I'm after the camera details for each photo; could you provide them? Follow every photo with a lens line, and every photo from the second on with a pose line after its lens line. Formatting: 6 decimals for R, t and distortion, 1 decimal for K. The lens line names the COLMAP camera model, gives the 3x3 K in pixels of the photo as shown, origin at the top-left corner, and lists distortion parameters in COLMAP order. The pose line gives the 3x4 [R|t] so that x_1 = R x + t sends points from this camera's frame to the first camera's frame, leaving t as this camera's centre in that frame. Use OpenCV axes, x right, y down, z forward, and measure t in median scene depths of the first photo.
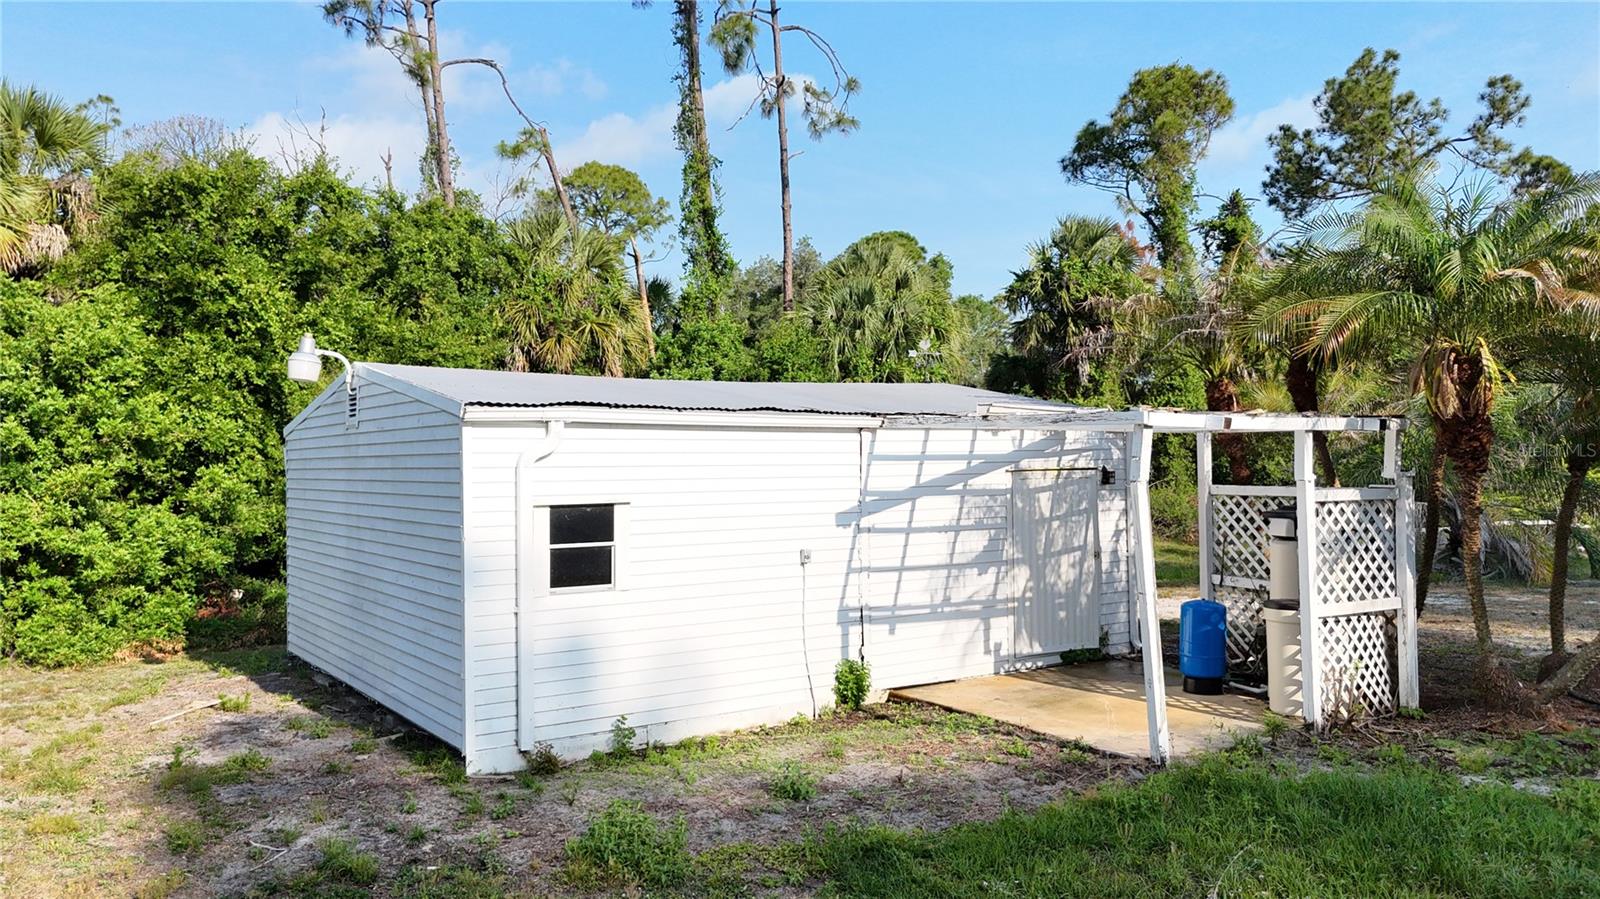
lens RADIAL K [[1174.2, 0, 797.3], [0, 1174.2, 457.6], [0, 0, 1]] dist [0.089969, -0.118134]
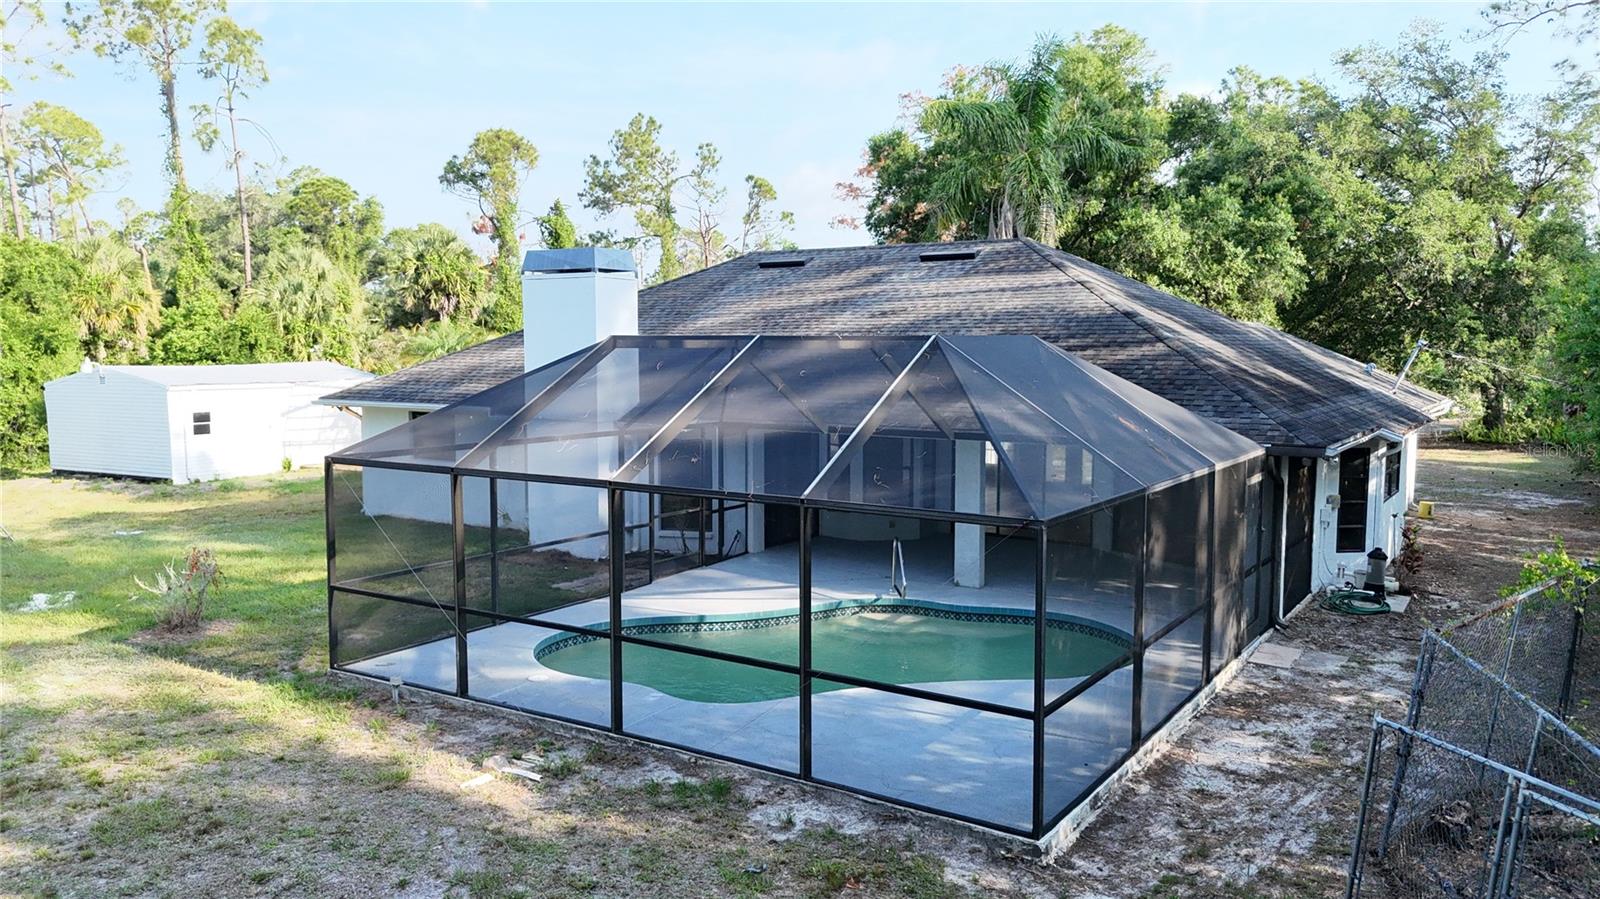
lens RADIAL K [[1174.2, 0, 797.3], [0, 1174.2, 457.6], [0, 0, 1]] dist [0.089969, -0.118134]
pose [[0.907607, -0.037619, 0.418133, -0.018251], [-0.002484, 0.995479, 0.094953, -0.053583], [-0.419814, -0.087219, 0.903410, -0.950042]]
